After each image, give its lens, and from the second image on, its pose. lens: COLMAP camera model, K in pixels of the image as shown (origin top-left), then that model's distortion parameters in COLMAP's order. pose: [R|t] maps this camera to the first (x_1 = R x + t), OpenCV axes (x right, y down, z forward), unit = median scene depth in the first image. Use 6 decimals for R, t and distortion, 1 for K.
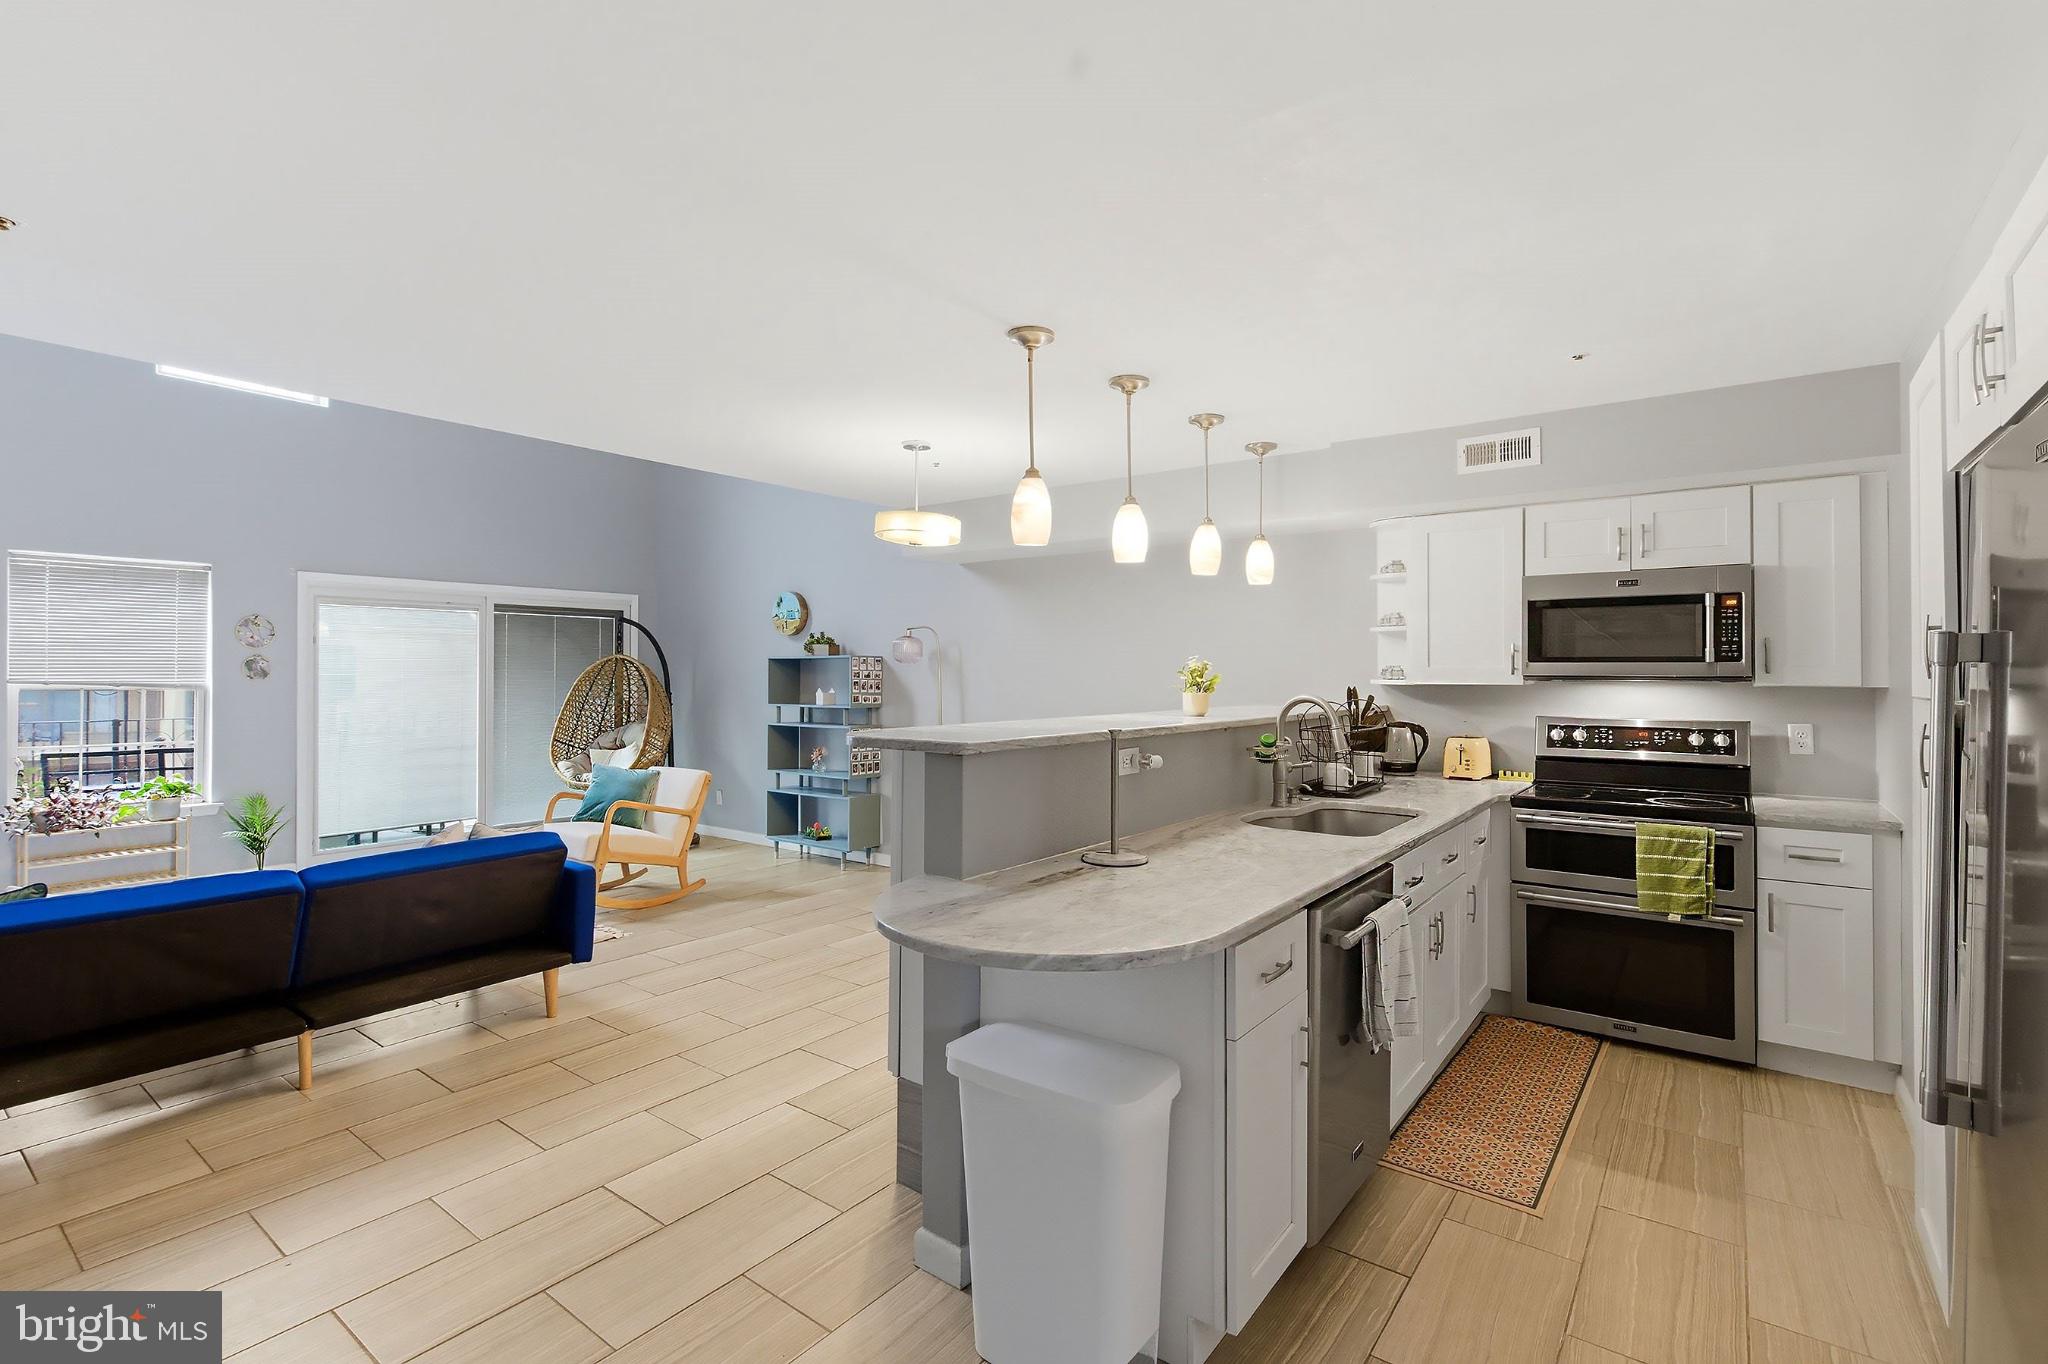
lens RADIAL K [[935.8, 0, 1024.1], [0, 935.8, 669.2], [0, 0, 1]] dist [0.001237, -0.000050]
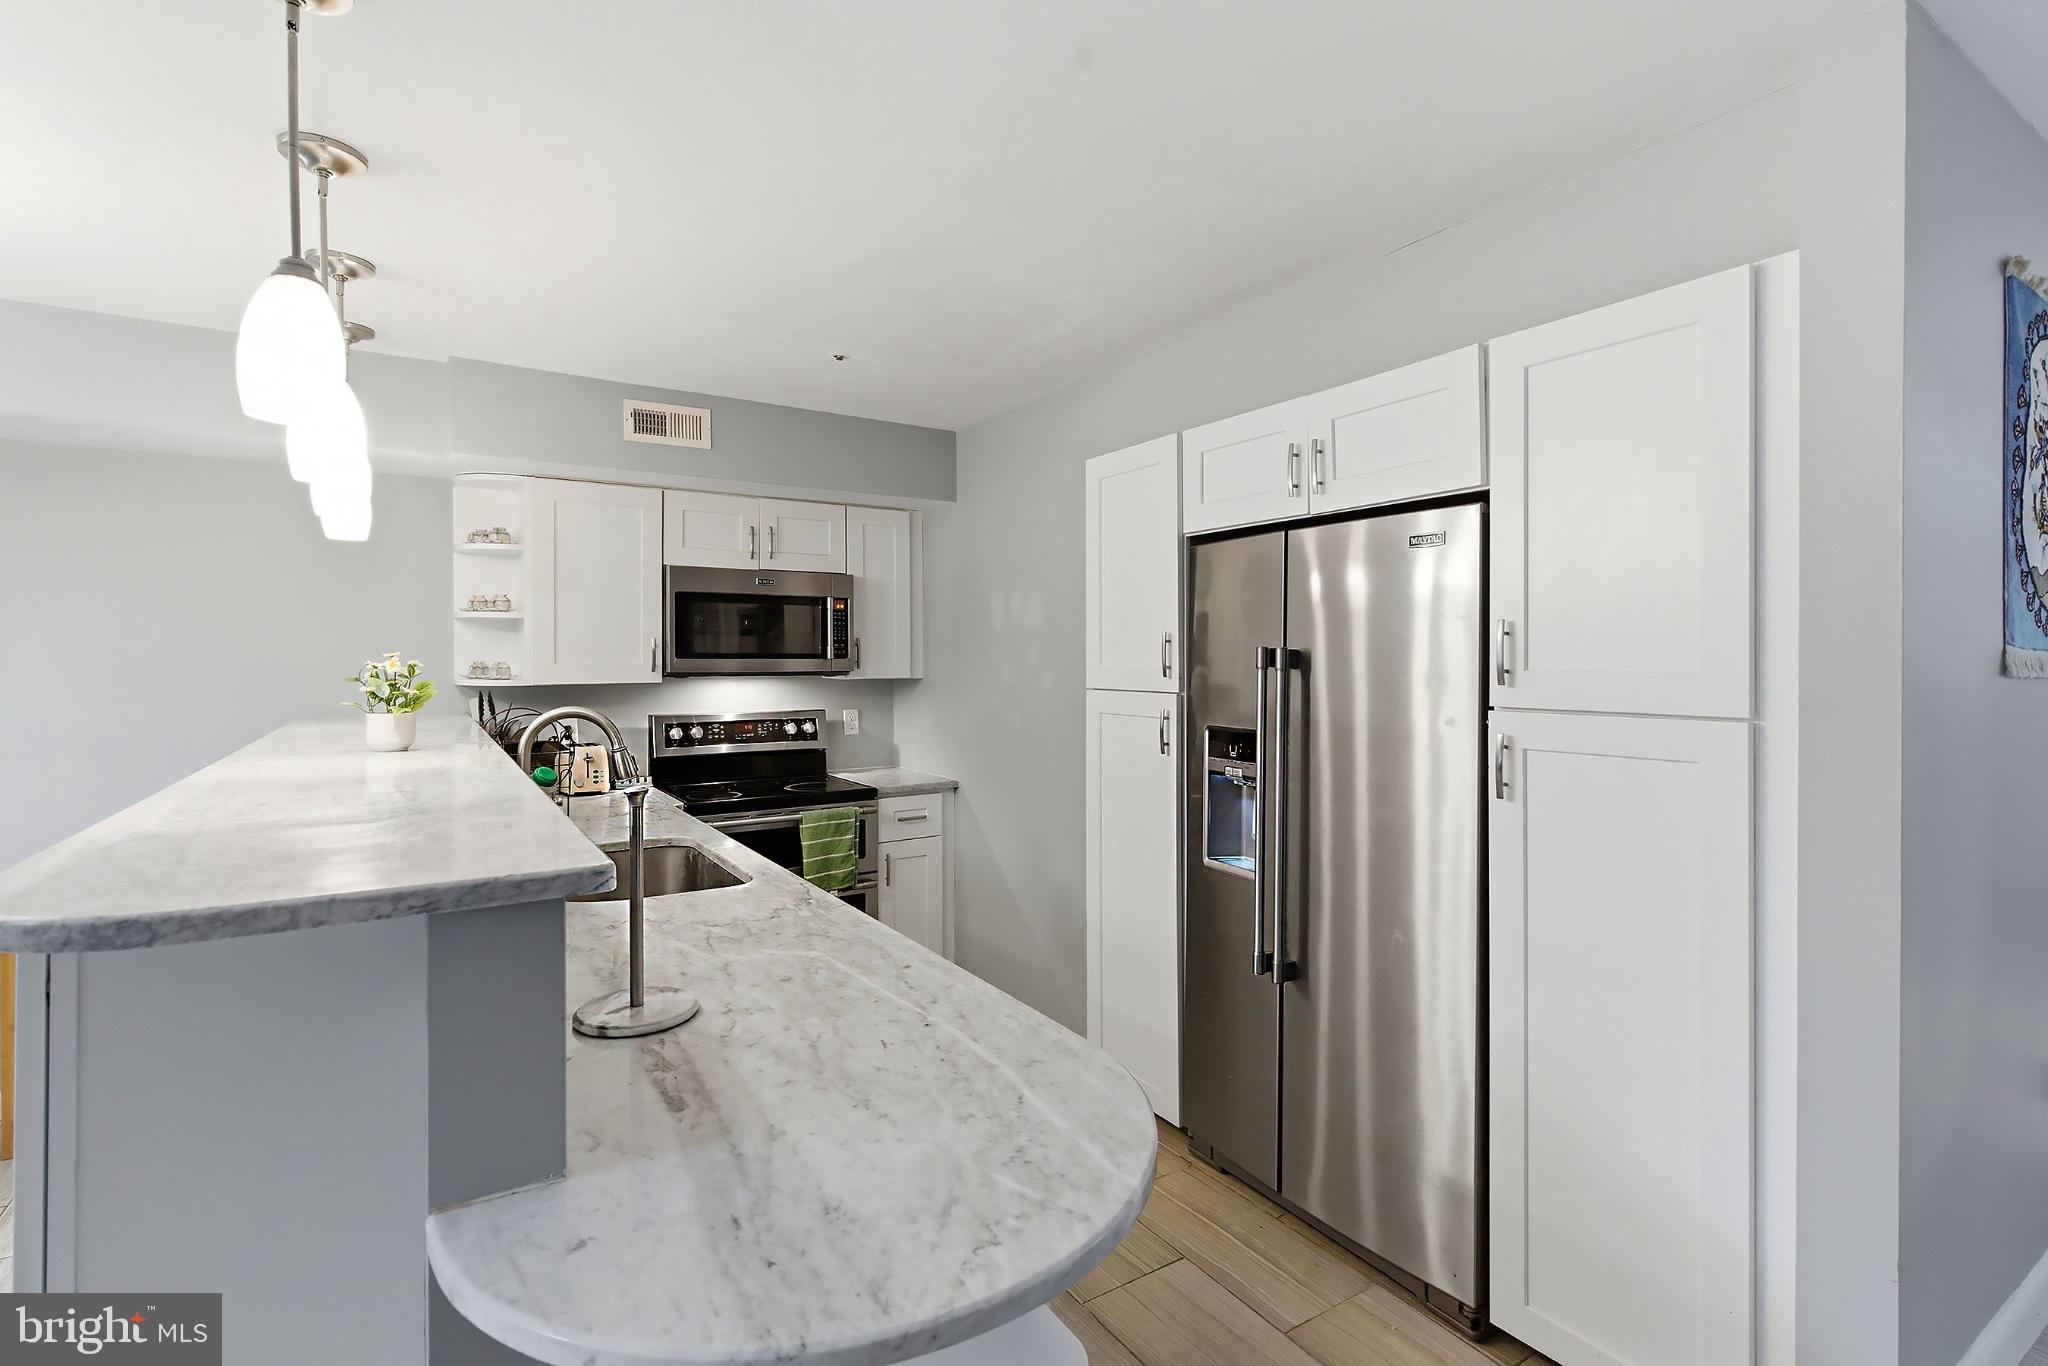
lens RADIAL K [[945.9, 0, 1024.6], [0, 945.9, 663.1], [0, 0, 1]] dist [0.001781, -0.008937]
pose [[0.343198, -0.007584, 0.939232, -0.238269], [-0.001456, 0.999962, 0.008607, -0.011985], [-0.939262, -0.004322, 0.343174, 0.375773]]
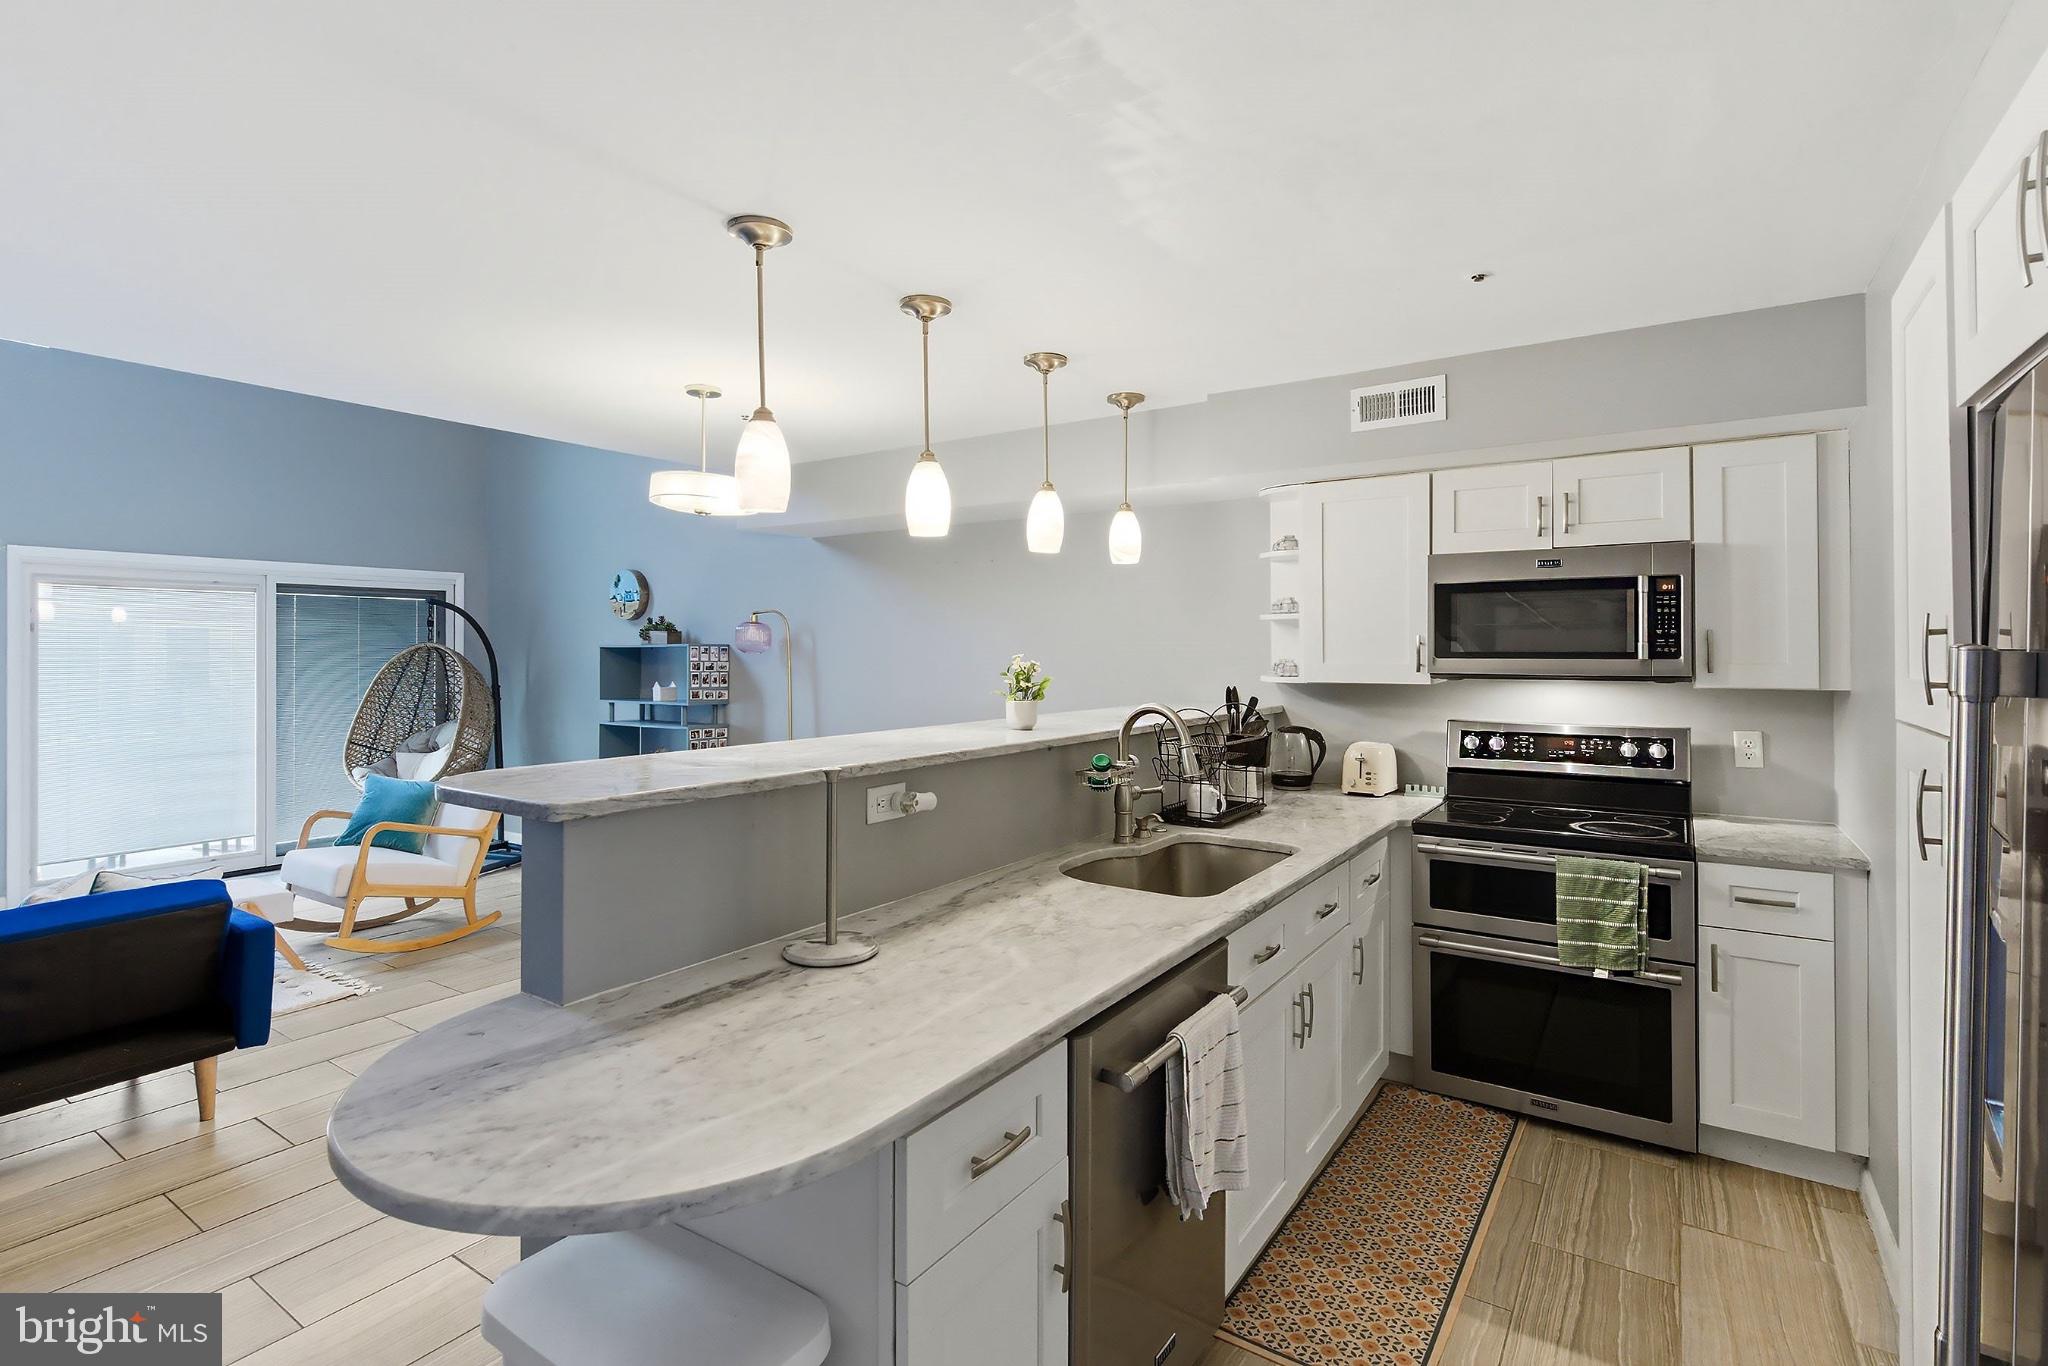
lens RADIAL K [[968.7, 0, 1025.1], [0, 968.7, 650.3], [0, 0, 1]] dist [0.002430, -0.000539]
pose [[0.998477, -0.002530, 0.055108, 0.133564], [0.002447, 0.999996, 0.001588, -0.017502], [-0.055112, -0.001451, 0.998479, 0.166755]]
